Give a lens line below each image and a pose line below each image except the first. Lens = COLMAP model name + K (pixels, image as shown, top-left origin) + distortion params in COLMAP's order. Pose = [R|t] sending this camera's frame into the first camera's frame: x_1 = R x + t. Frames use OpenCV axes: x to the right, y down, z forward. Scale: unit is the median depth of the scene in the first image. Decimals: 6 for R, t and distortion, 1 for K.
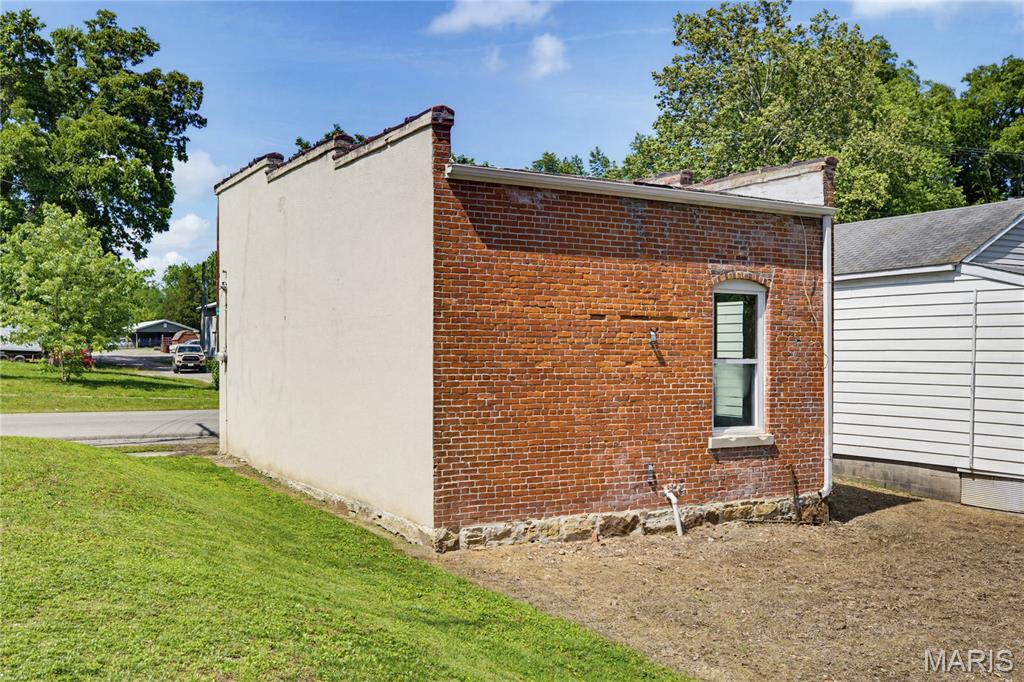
lens RADIAL K [[989.6, 0, 515.1], [0, 989.6, 269.2], [0, 0, 1]] dist [-0.002354, 0.002865]
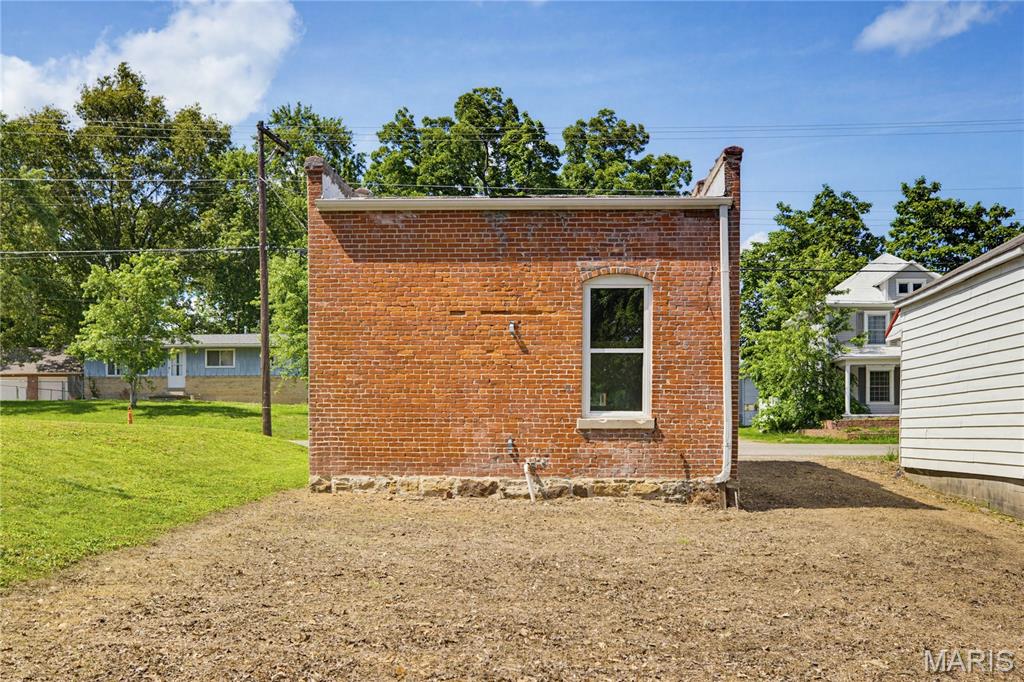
lens RADIAL K [[1032.7, 0, 541.1], [0, 1032.7, 347.3], [0, 0, 1]] dist [-0.005165, 0.001371]
pose [[0.827212, -0.047245, -0.559901, 0.848149], [0.044513, 0.998837, -0.018518, 0.115375], [0.560124, -0.009604, 0.828353, 0.026385]]
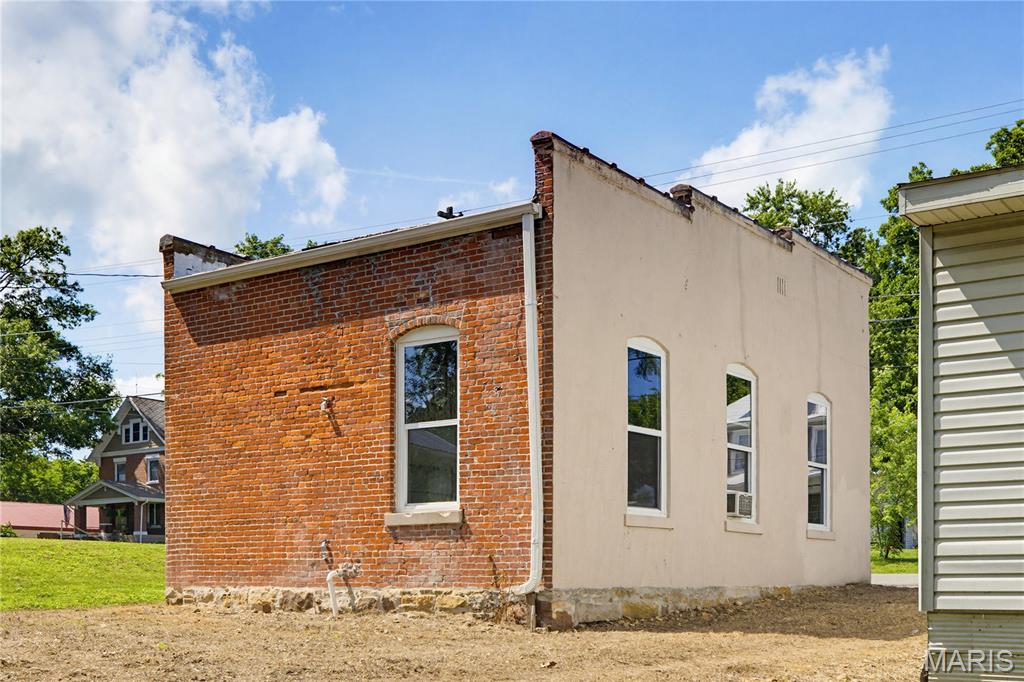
lens RADIAL K [[1228.7, 0, 510.0], [0, 1228.7, 480.9], [0, 0, 1]] dist [-0.002933, 0.011536]
pose [[0.404910, -0.079403, -0.910902, 1.285827], [0.075951, 0.995700, -0.053034, 0.216909], [0.911197, -0.047710, 0.409200, 0.688627]]
